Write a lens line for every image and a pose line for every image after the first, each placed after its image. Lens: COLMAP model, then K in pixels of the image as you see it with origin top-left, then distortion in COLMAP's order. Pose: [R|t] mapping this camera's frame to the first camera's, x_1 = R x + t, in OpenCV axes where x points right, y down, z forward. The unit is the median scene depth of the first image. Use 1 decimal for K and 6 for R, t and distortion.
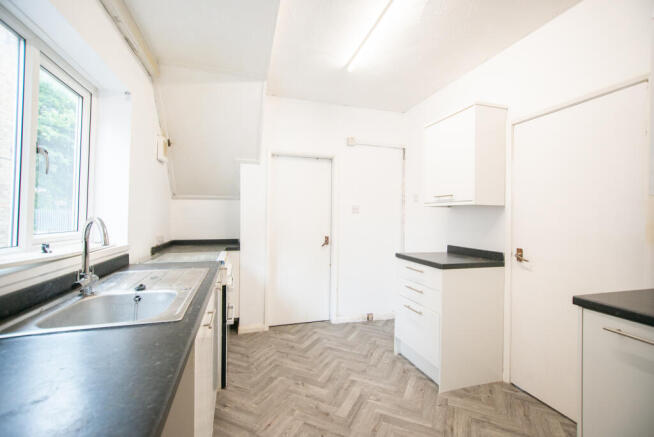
lens RADIAL K [[276.1, 0, 324.8], [0, 276.1, 217.2], [0, 0, 1]] dist [-0.000480, -0.000026]
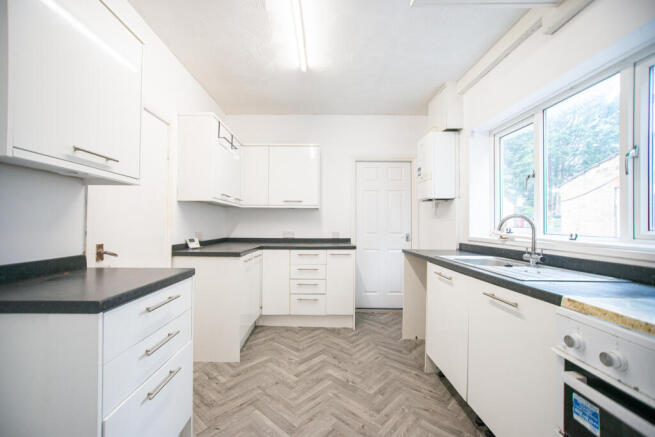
lens RADIAL K [[276.5, 0, 324.1], [0, 276.5, 220.3], [0, 0, 1]] dist [-0.000480, -0.000026]
pose [[-0.961923, -0.013848, 0.272968, -0.255172], [-0.018897, 0.999695, -0.015877, 0.047983], [-0.272665, -0.020431, -0.961892, 1.950307]]
